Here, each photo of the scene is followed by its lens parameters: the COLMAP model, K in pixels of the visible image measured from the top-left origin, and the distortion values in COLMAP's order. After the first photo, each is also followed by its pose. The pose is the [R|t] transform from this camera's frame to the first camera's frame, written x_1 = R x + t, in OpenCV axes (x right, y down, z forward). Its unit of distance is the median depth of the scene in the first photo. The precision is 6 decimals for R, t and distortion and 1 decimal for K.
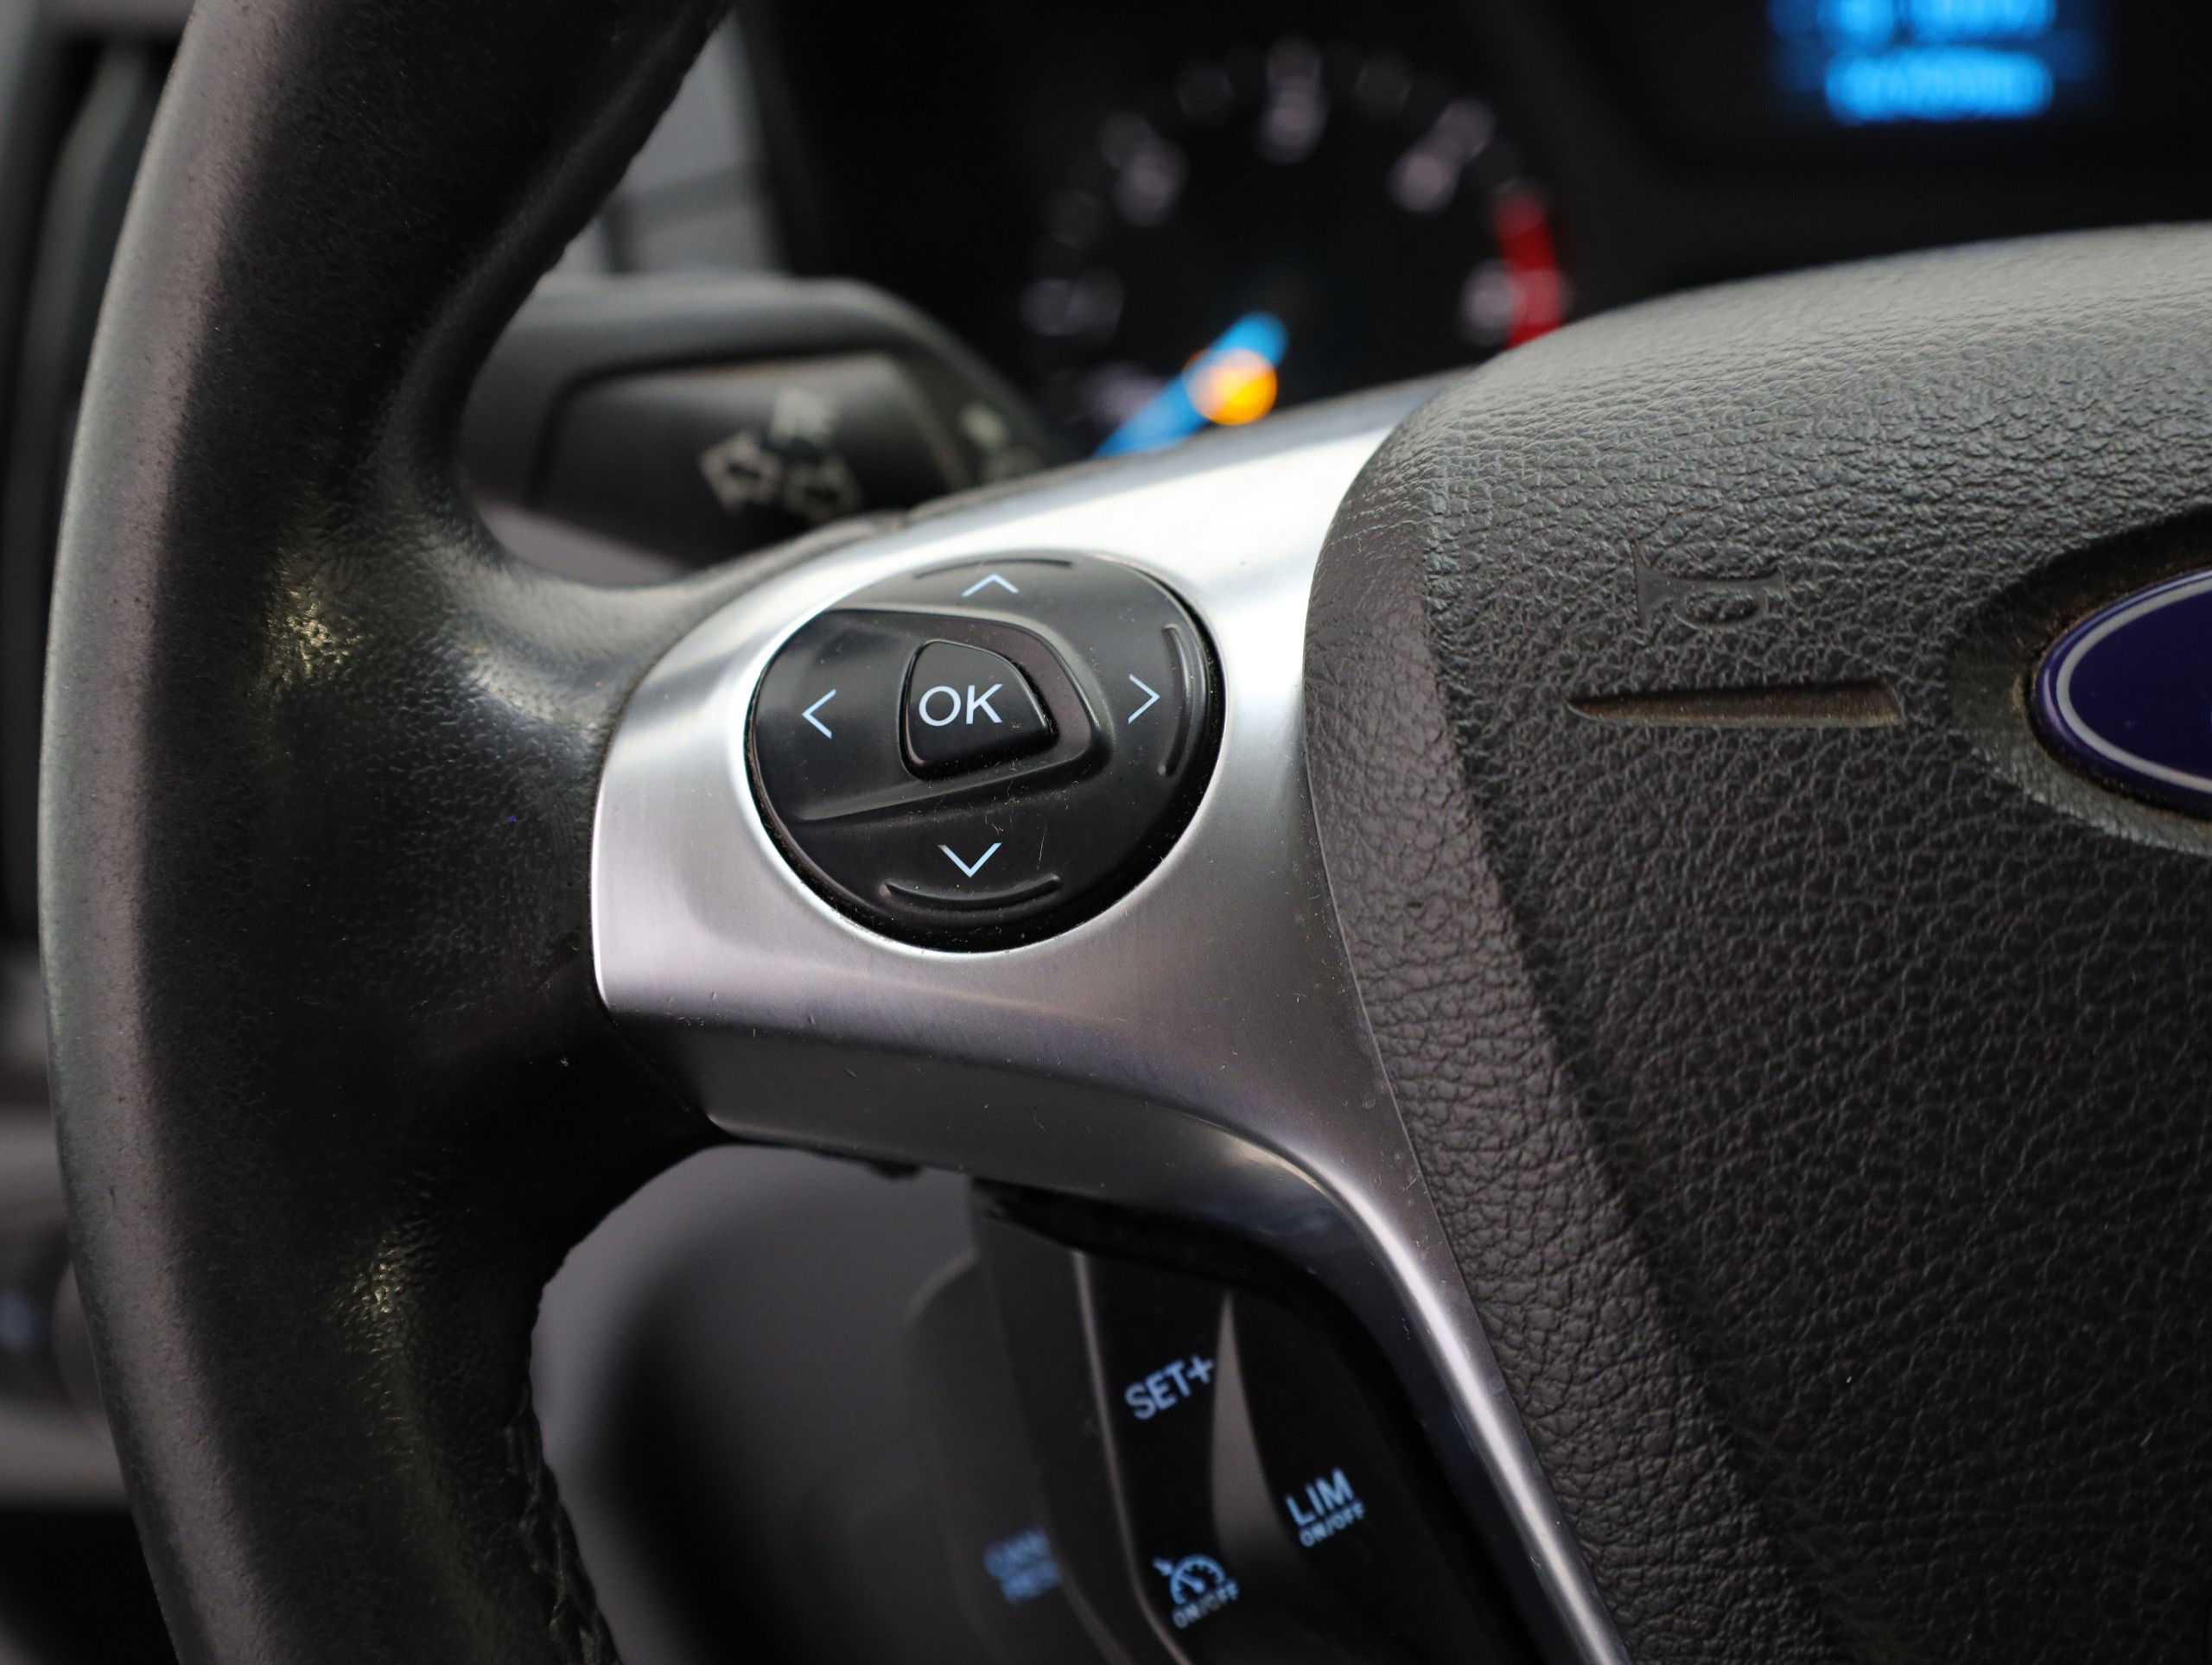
lens RADIAL K [[3063.6, 0, 1106.0], [0, 3063.6, 832.5], [0, 0, 1]] dist [-0.036078, 0.031595]
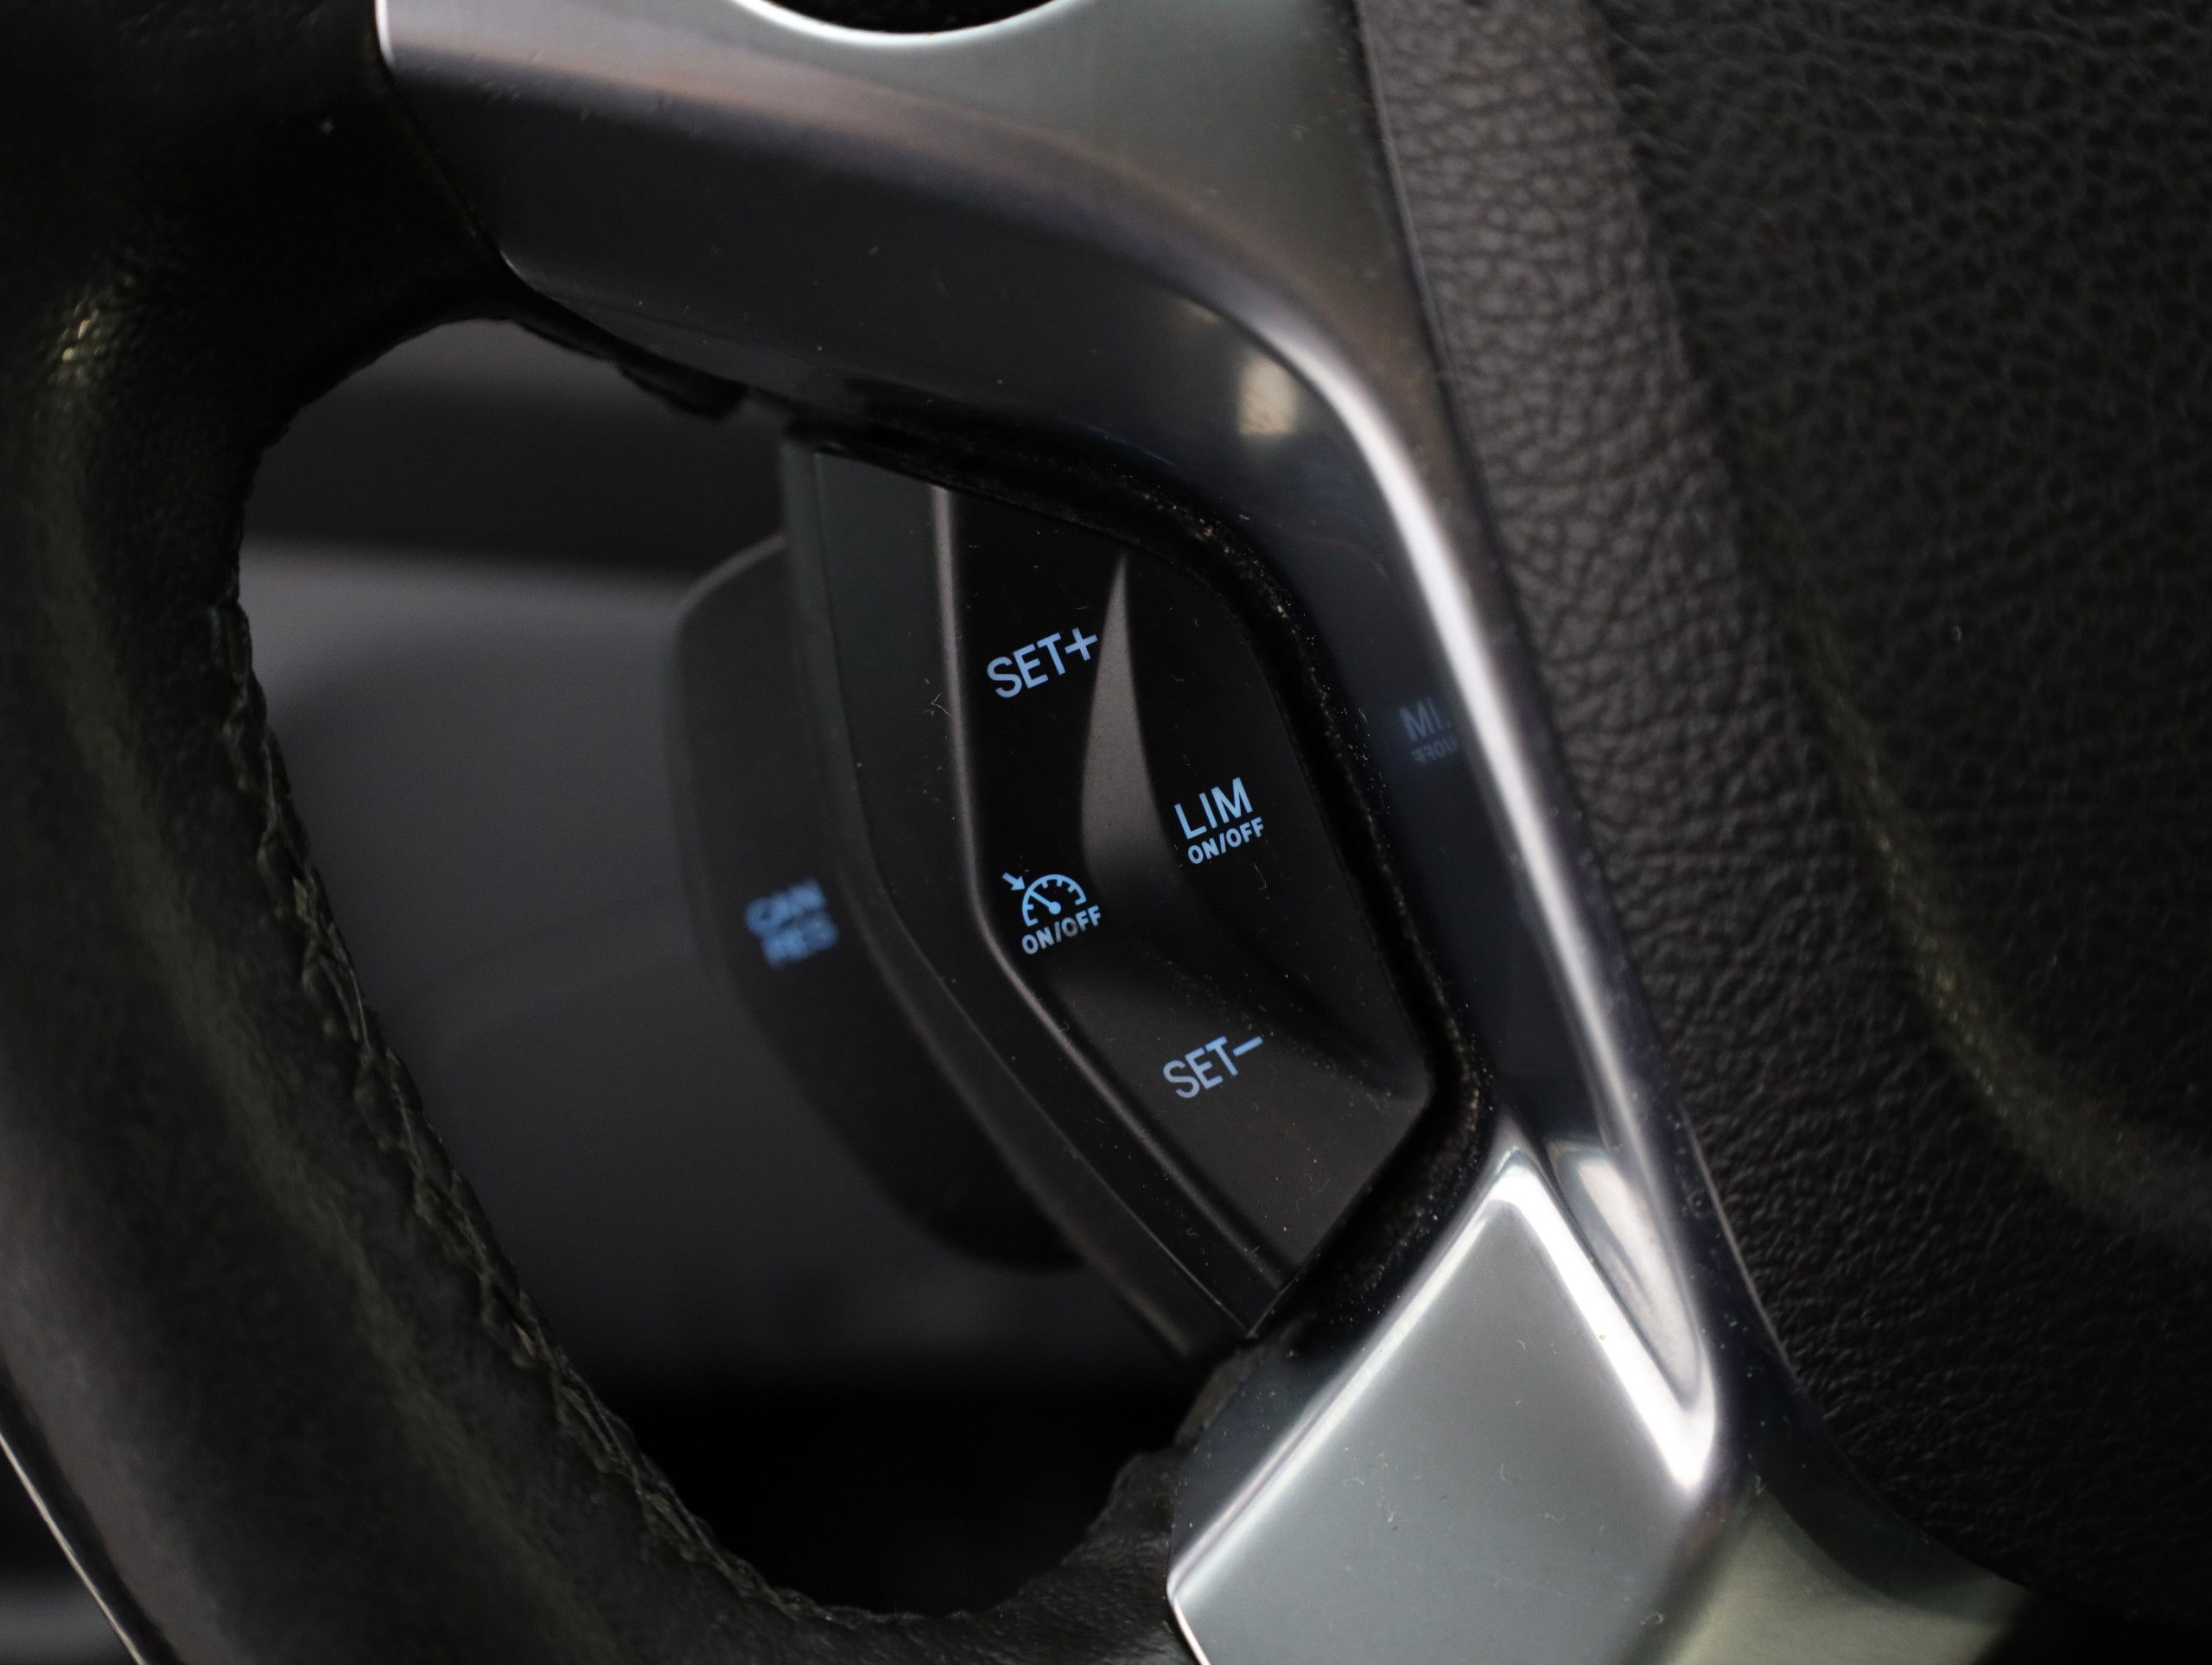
lens RADIAL K [[2957.8, 0, 1106.0], [0, 2957.8, 832.5], [0, 0, 1]] dist [-0.015156, -0.074871]
pose [[0.983320, 0.079697, 0.163494, -0.100716], [-0.094081, 0.992165, 0.082204, 0.184529], [-0.155662, -0.096214, 0.983114, 0.253980]]
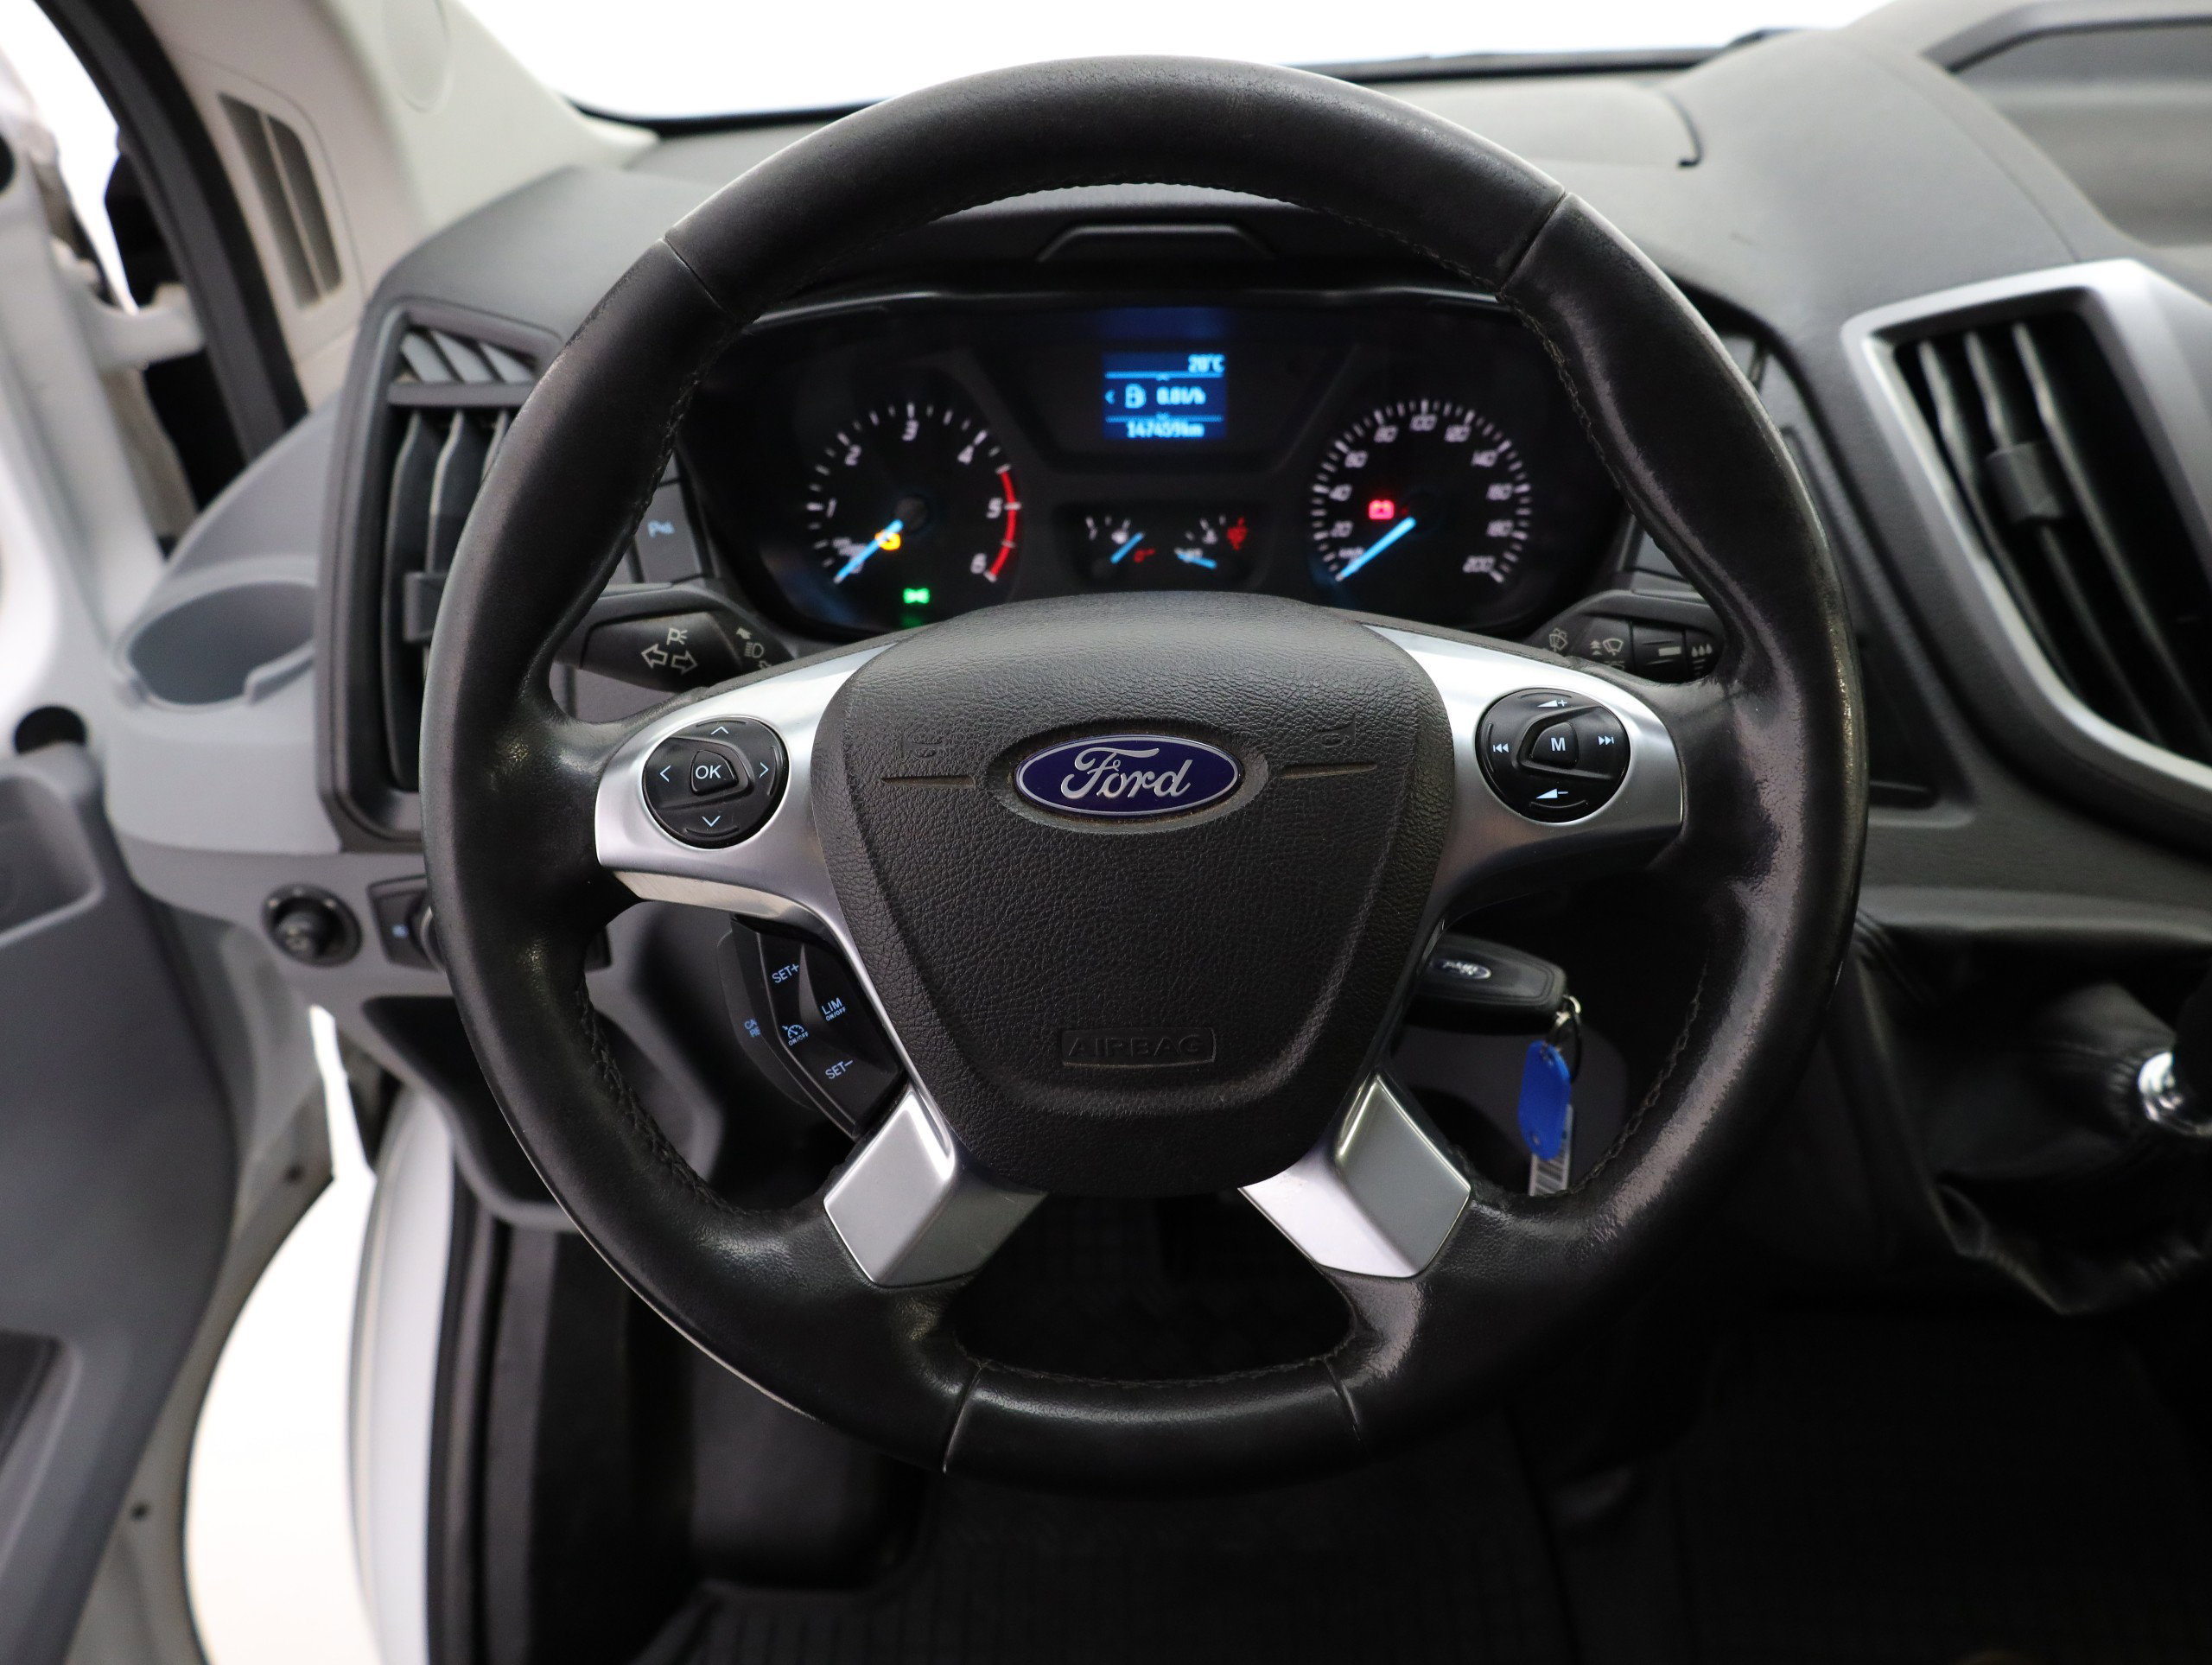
lens RADIAL K [[1643.8, 0, 1106.0], [0, 1643.8, 832.5], [0, 0, 1]] dist [-0.033618, -0.003438]
pose [[0.996003, -0.012171, 0.088486, 0.239225], [0.000096, 0.990818, 0.135201, -0.233637], [-0.089319, -0.134652, 0.986859, -0.842165]]
